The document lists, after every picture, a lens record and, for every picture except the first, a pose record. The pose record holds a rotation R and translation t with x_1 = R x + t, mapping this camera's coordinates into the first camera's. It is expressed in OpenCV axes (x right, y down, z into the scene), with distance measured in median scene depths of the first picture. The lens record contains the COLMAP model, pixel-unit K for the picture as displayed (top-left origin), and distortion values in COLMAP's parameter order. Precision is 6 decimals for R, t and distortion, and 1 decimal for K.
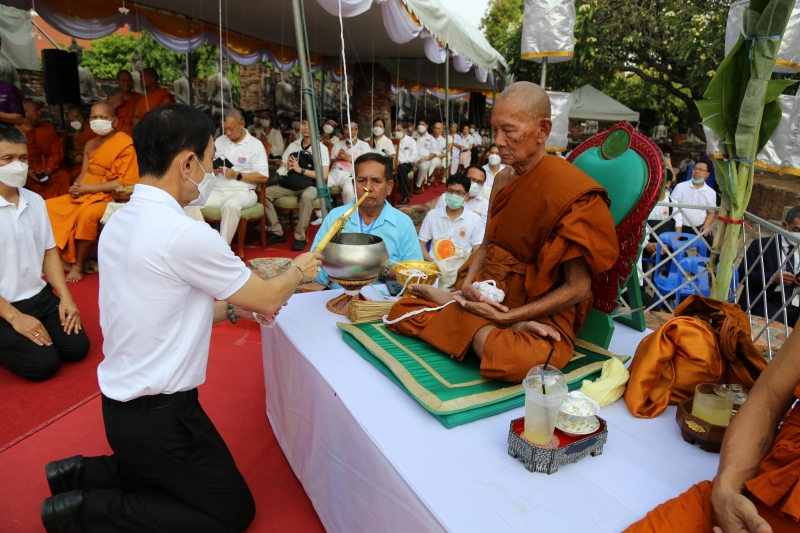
lens RADIAL K [[556.7, 0, 400.0], [0, 556.7, 266.5], [0, 0, 1]] dist [-0.091732, 0.057258]
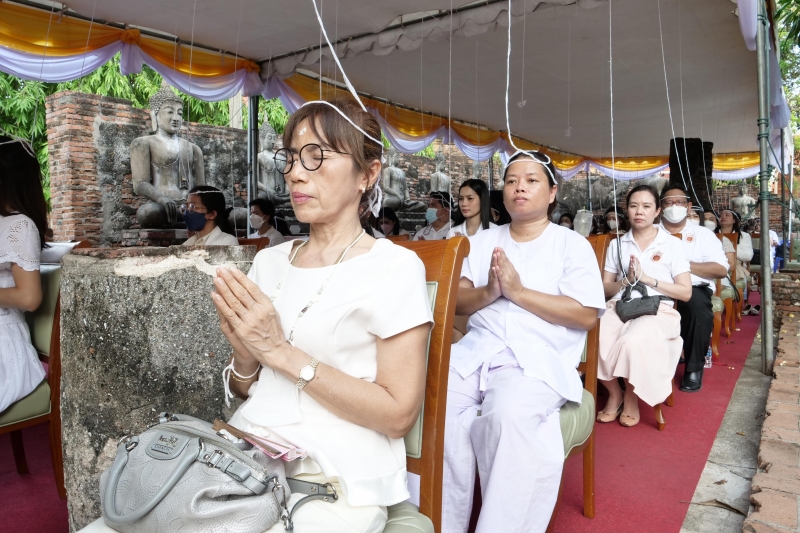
lens RADIAL K [[556.7, 0, 400.0], [0, 556.7, 266.5], [0, 0, 1]] dist [-0.091732, 0.057258]
pose [[0.938027, -0.033209, -0.344966, 0.095752], [-0.036510, 0.980390, -0.193658, -0.171599], [0.344632, 0.194251, 0.918420, 0.725374]]
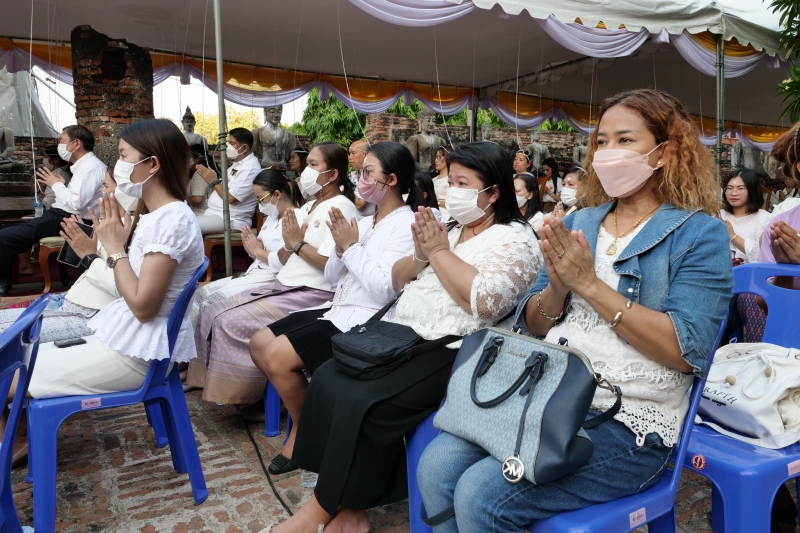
lens RADIAL K [[556.7, 0, 400.0], [0, 556.7, 266.5], [0, 0, 1]] dist [-0.091732, 0.057258]
pose [[0.685808, 0.032130, -0.727073, 0.312821], [-0.154785, 0.982609, -0.102577, -0.086079], [0.711133, 0.182888, 0.678854, 0.527387]]
